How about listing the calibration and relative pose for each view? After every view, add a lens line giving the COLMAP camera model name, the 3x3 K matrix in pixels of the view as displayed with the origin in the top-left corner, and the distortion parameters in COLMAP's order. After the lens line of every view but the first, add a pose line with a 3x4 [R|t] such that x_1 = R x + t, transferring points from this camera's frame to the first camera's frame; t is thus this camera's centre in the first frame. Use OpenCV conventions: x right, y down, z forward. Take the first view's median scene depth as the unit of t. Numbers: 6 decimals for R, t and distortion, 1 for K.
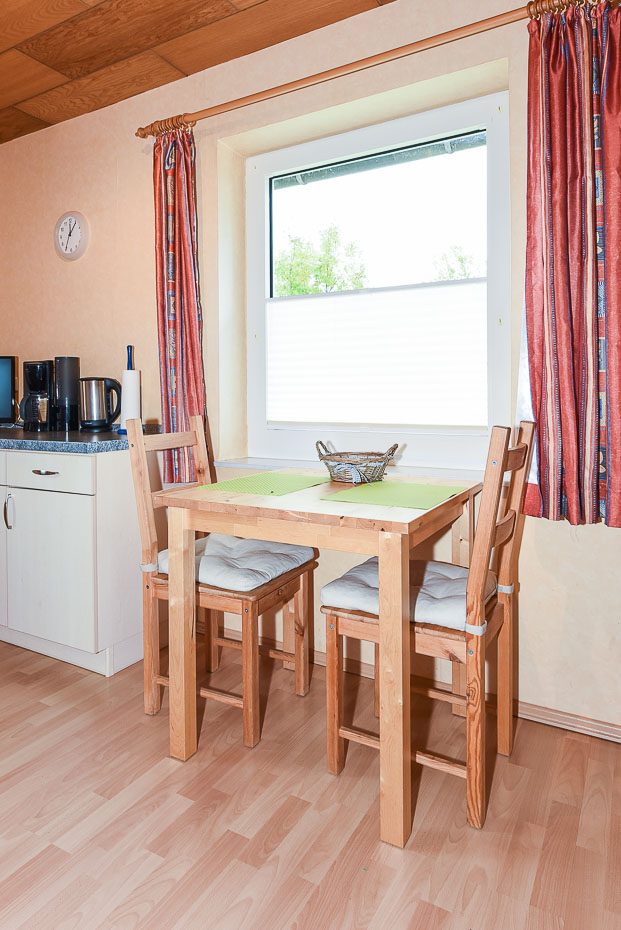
lens RADIAL K [[596.8, 0, 275.0], [0, 596.8, 397.6], [0, 0, 1]] dist [0.001779, -0.004144]
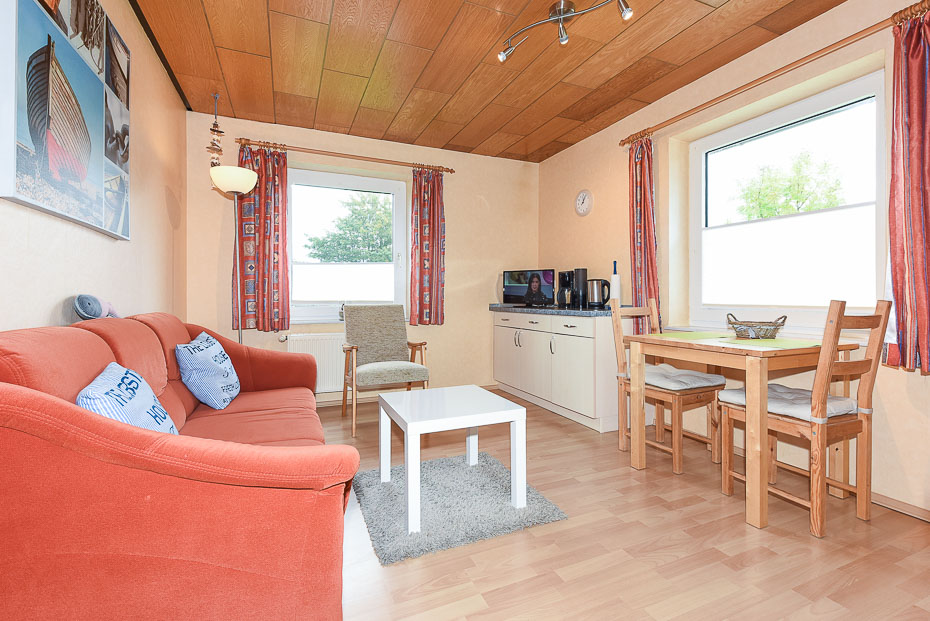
lens RADIAL K [[405.9, 0, 465.0], [0, 405.9, 297.6], [0, 0, 1]] dist [-0.000173, -0.001682]
pose [[0.818687, 0.006661, -0.574201, 0.105796], [-0.005869, 0.999978, 0.003233, 0.026155], [0.574209, 0.000723, 0.818708, -0.312543]]
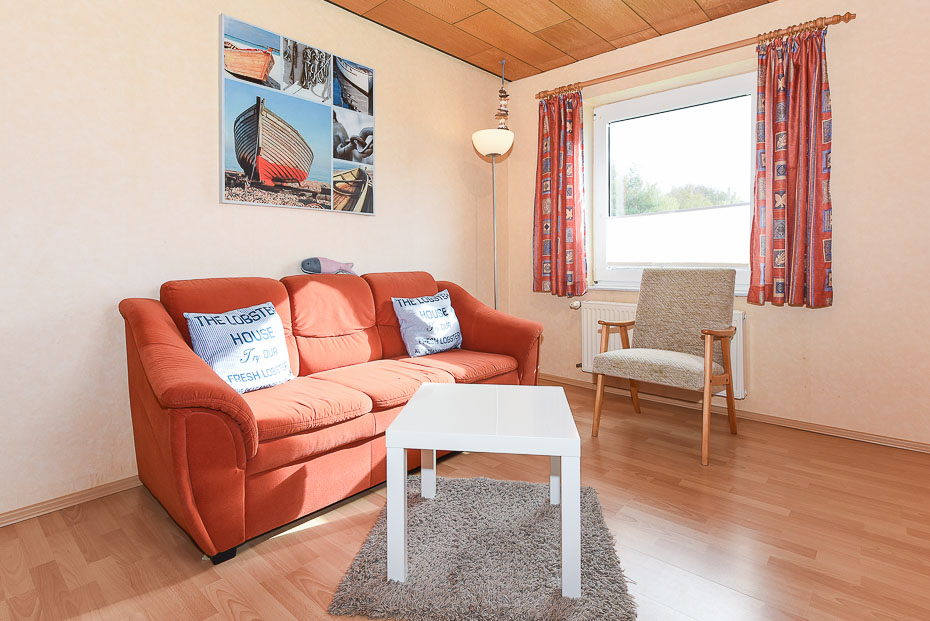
lens RADIAL K [[484.3, 0, 470.3], [0, 484.3, 263.6], [0, 0, 1]] dist [-0.001553, -0.000082]
pose [[-0.170291, 0.015002, -0.985280, 0.285313], [0.005298, 0.999884, 0.014309, 0.026548], [0.985380, -0.002783, -0.170350, 0.410520]]
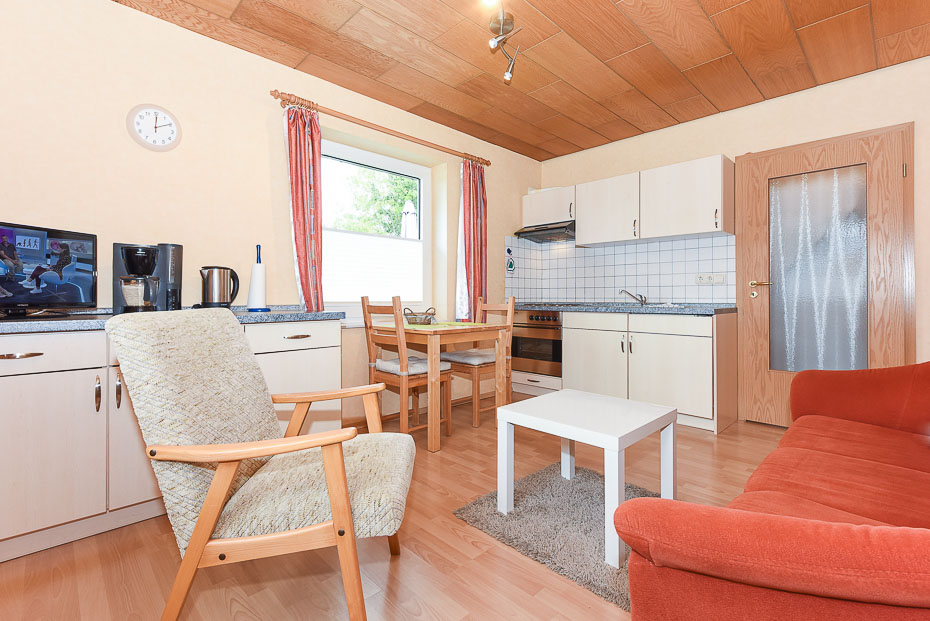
lens RADIAL K [[426.1, 0, 466.2], [0, 426.1, 292.3], [0, 0, 1]] dist [-0.004790, -0.000147]
pose [[0.248285, 0.016600, 0.968545, -1.203112], [-0.001650, 0.999859, -0.016714, 0.037832], [-0.968686, 0.002552, 0.248277, 0.373388]]
